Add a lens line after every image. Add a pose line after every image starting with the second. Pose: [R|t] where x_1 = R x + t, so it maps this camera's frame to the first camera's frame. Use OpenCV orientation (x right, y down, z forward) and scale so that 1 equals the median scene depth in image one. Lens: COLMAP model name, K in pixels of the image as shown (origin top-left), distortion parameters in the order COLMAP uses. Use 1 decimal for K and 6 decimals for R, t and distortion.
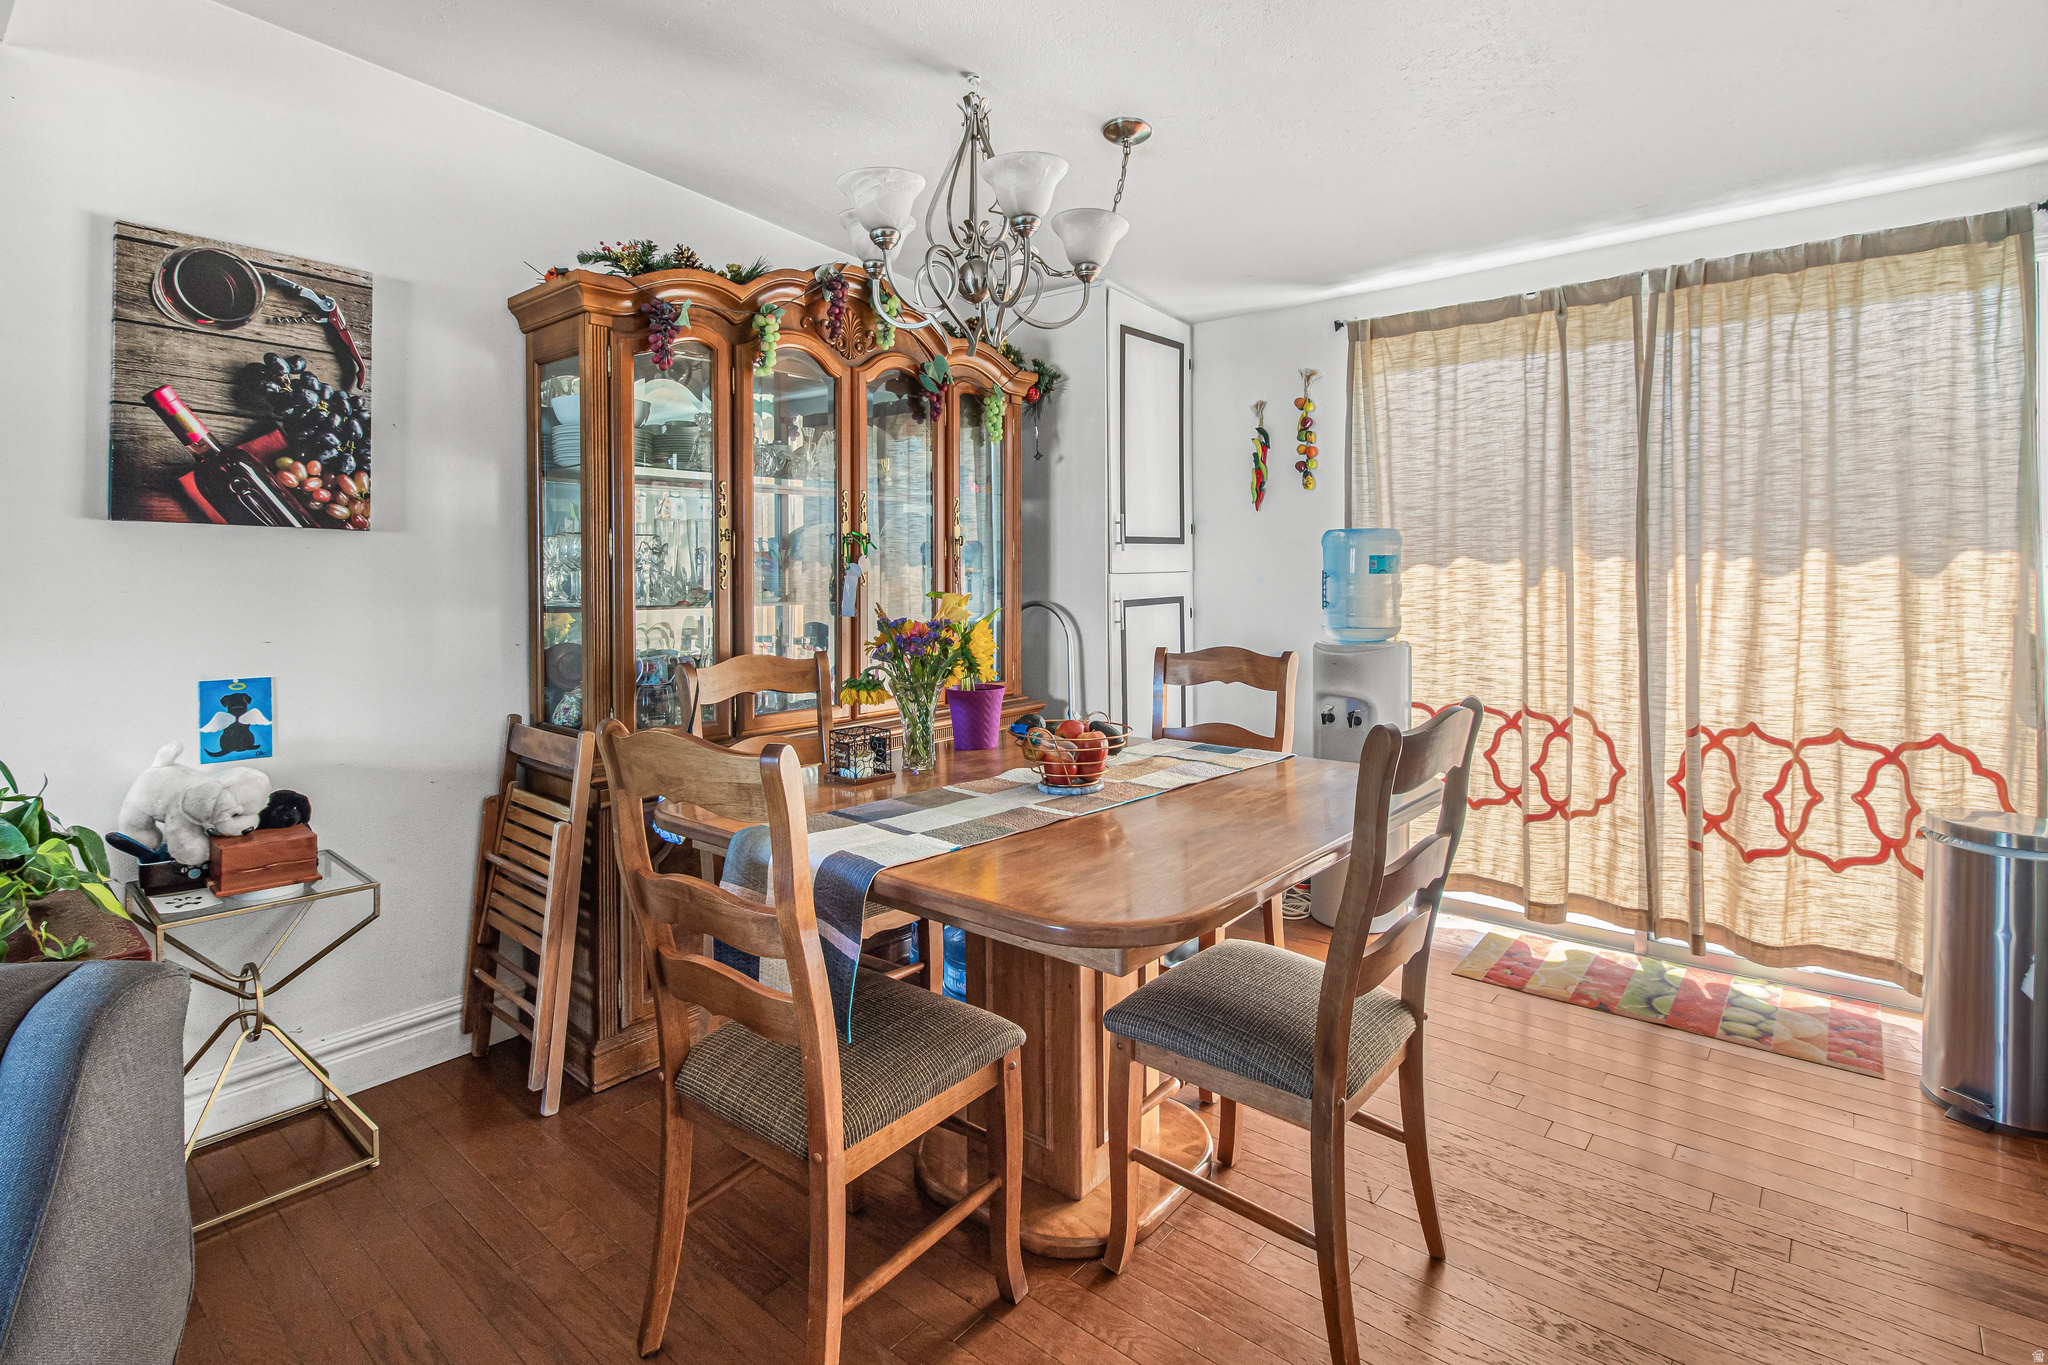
lens RADIAL K [[981.4, 0, 1031.8], [0, 981.4, 572.1], [0, 0, 1]] dist [-0.003713, -0.000572]
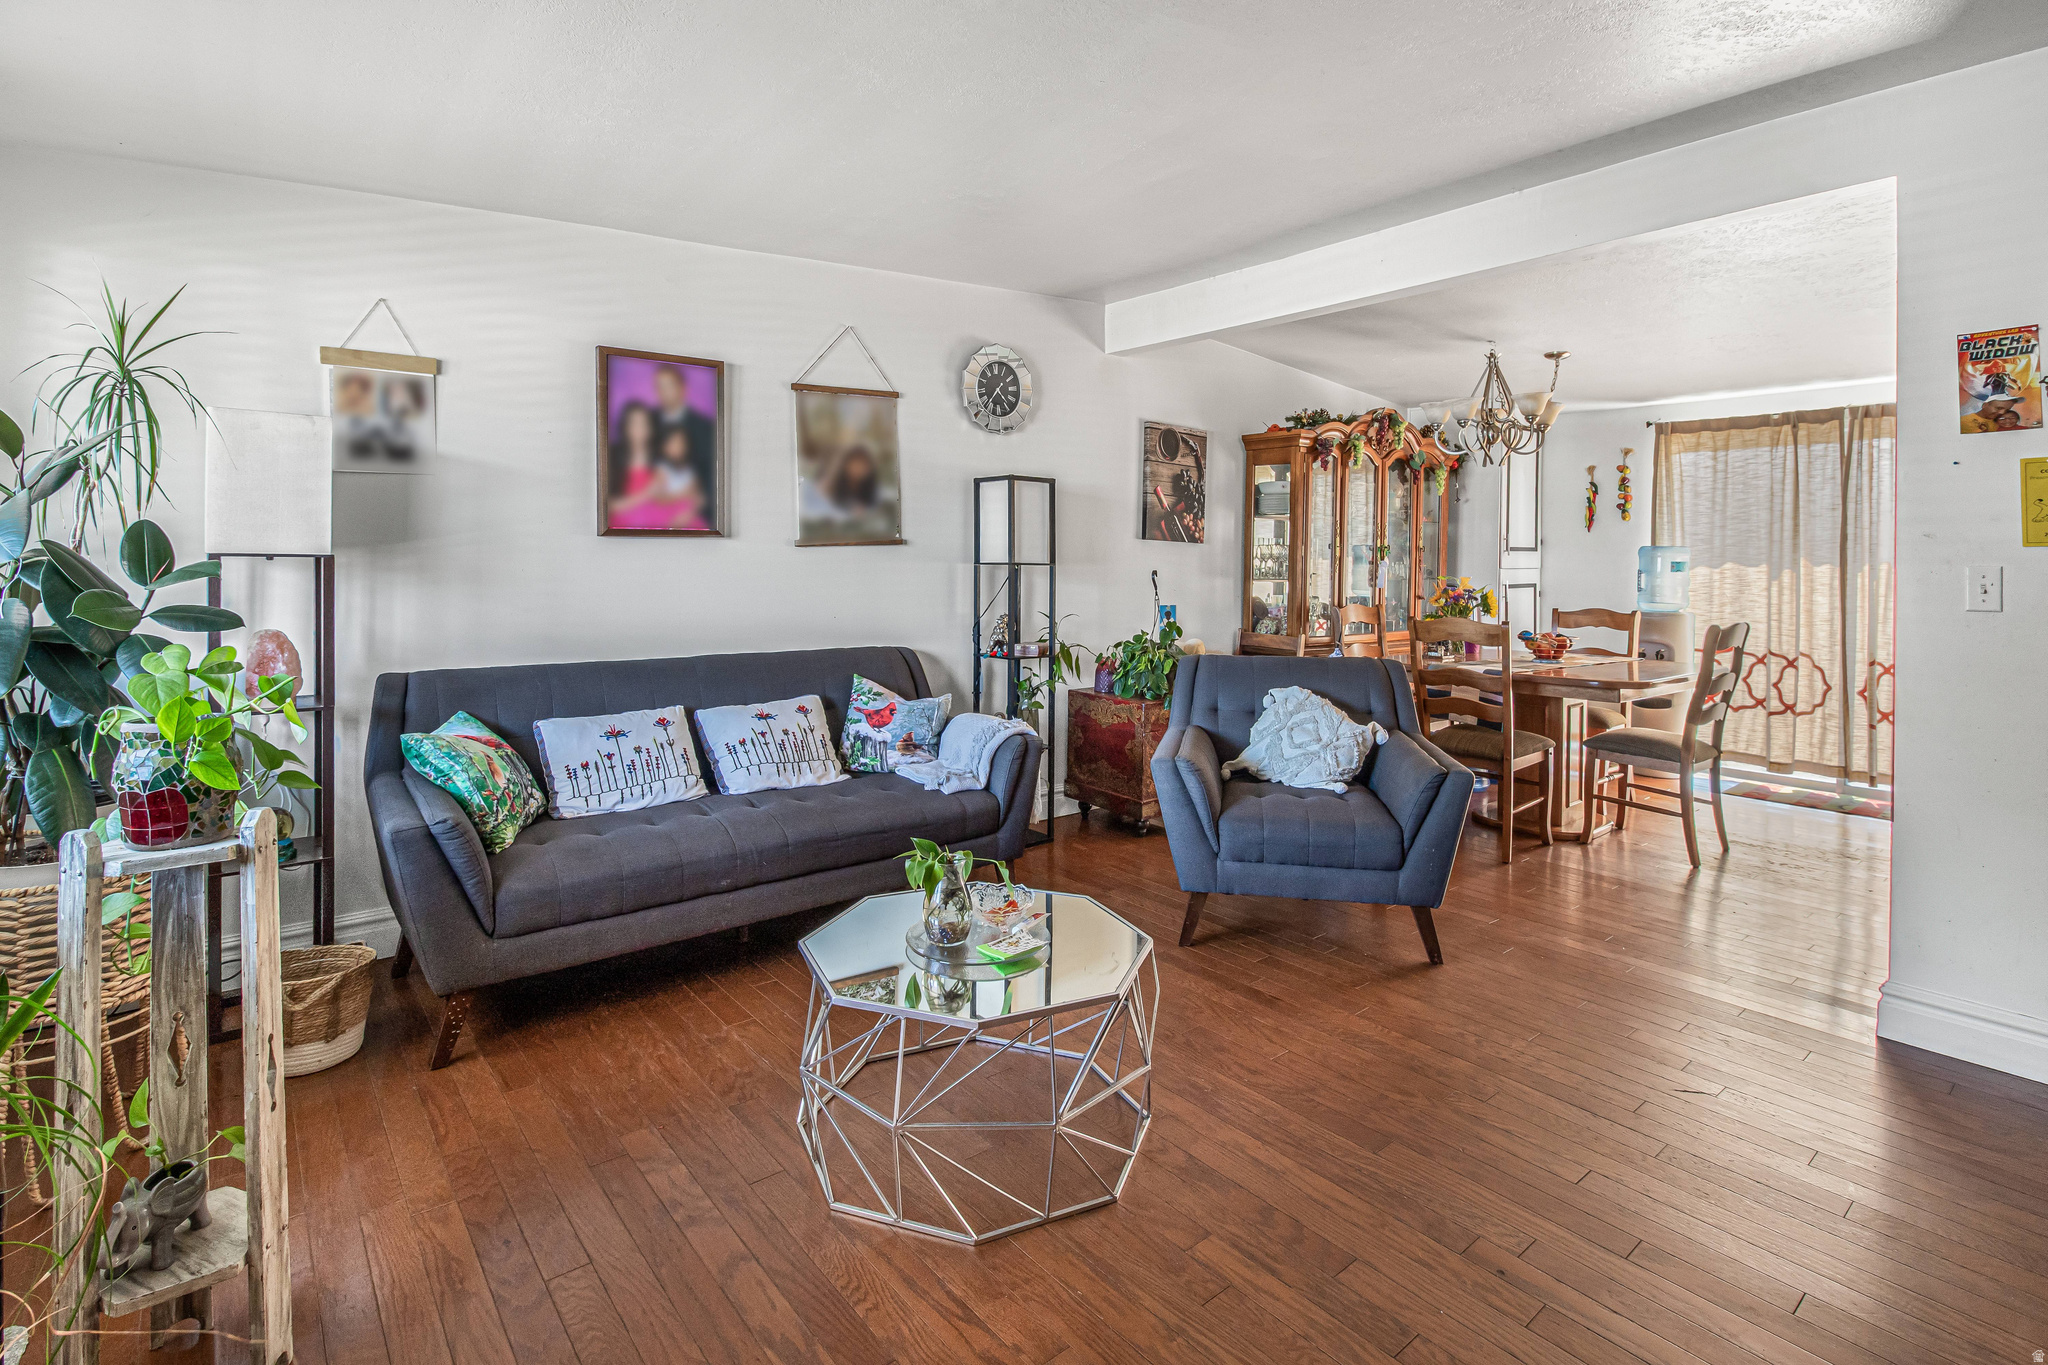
lens RADIAL K [[976.8, 0, 1024.8], [0, 976.8, 549.1], [0, 0, 1]] dist [0.000847, -0.010534]
pose [[0.982129, 0.018719, -0.187275, -0.484886], [-0.020672, 0.999750, -0.008478, -0.000740], [0.187069, 0.012198, 0.982271, -0.969391]]
